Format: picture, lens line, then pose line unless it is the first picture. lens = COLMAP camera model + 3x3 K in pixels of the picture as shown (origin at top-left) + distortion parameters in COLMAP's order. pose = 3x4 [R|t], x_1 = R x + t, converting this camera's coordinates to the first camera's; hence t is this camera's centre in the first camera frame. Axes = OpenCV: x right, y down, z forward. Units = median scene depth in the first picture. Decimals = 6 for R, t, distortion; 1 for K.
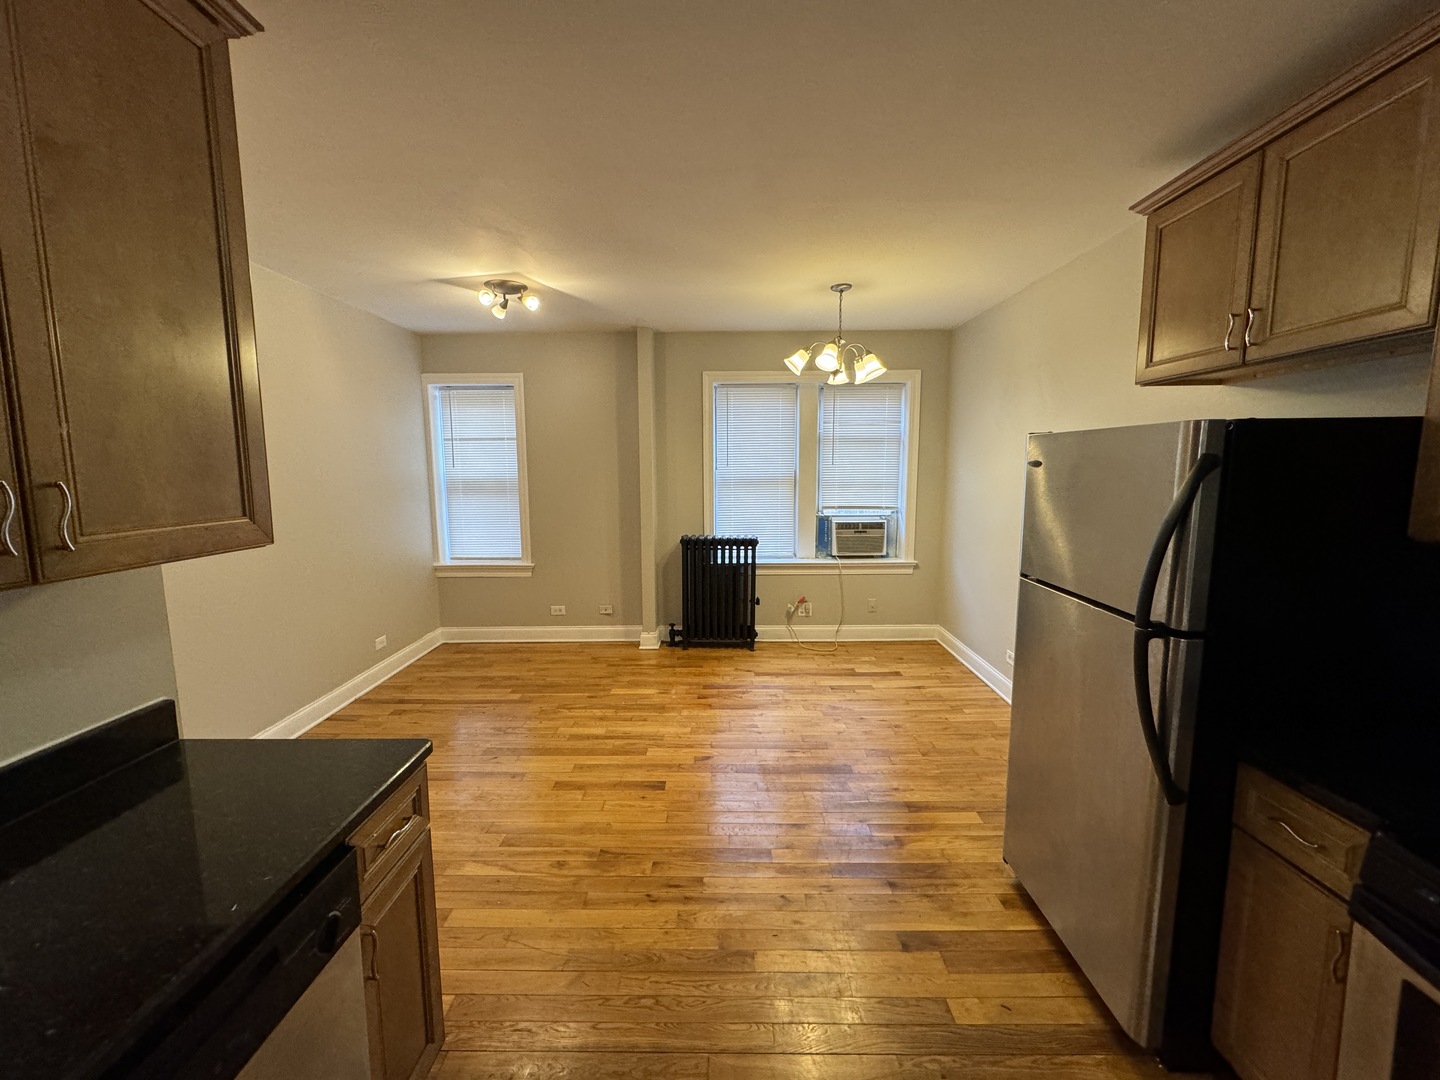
lens RADIAL K [[573.6, 0, 720.0], [0, 573.6, 540.0], [0, 0, 1]] dist [-0.000994, 0.000255]
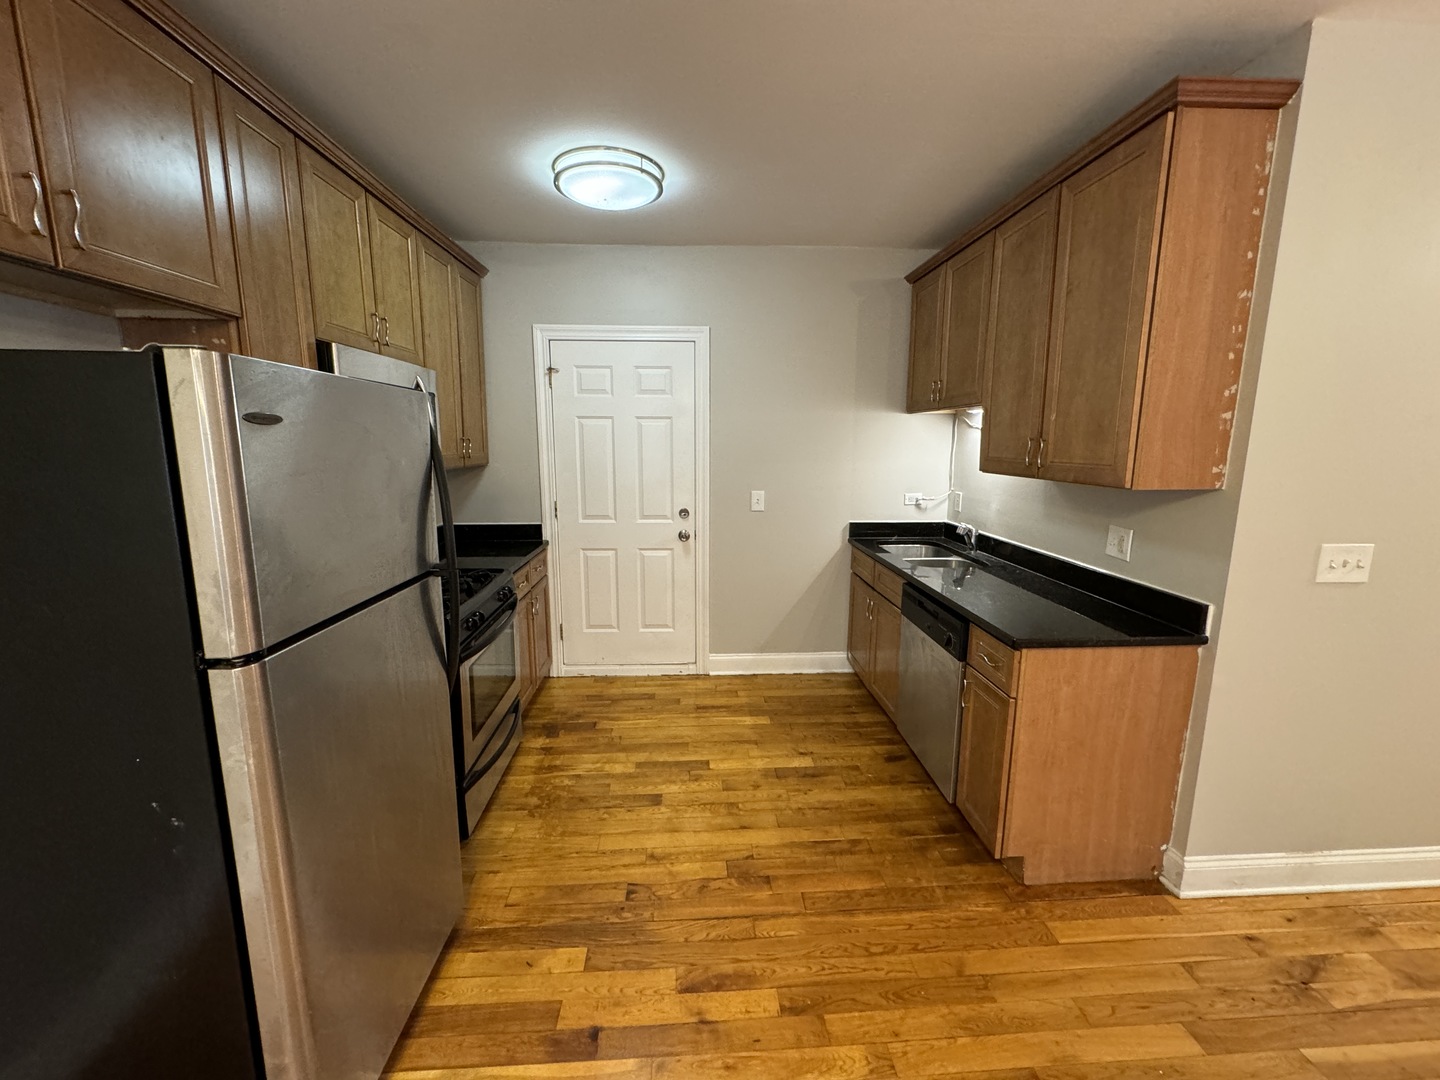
lens RADIAL K [[573.6, 0, 720.0], [0, 573.6, 540.0], [0, 0, 1]] dist [-0.000994, 0.000255]
pose [[-0.997686, 0.016317, -0.066010, 0.076750], [-0.003802, 0.955875, 0.293749, -0.075737], [0.067890, 0.293320, -0.953601, 0.634787]]
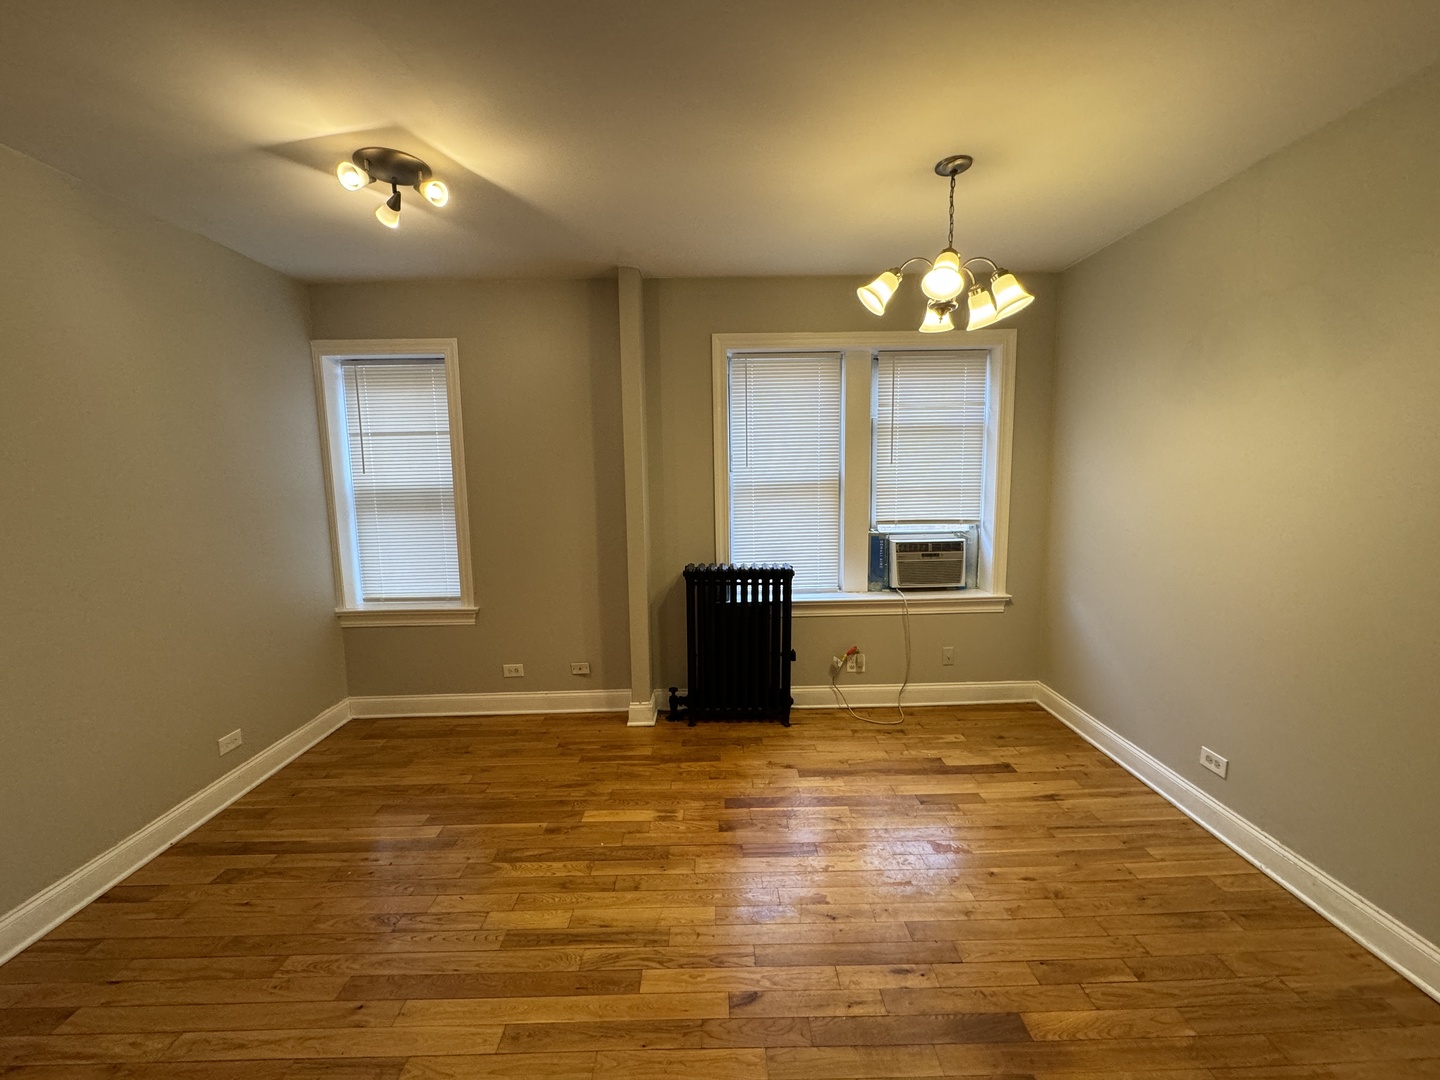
lens RADIAL K [[573.6, 0, 720.0], [0, 573.6, 540.0], [0, 0, 1]] dist [-0.000994, 0.000255]
pose [[0.999752, -0.014016, 0.017298, -0.036197], [0.014156, 0.999867, -0.008053, -0.033071], [-0.017183, 0.008295, 0.999818, 0.292437]]
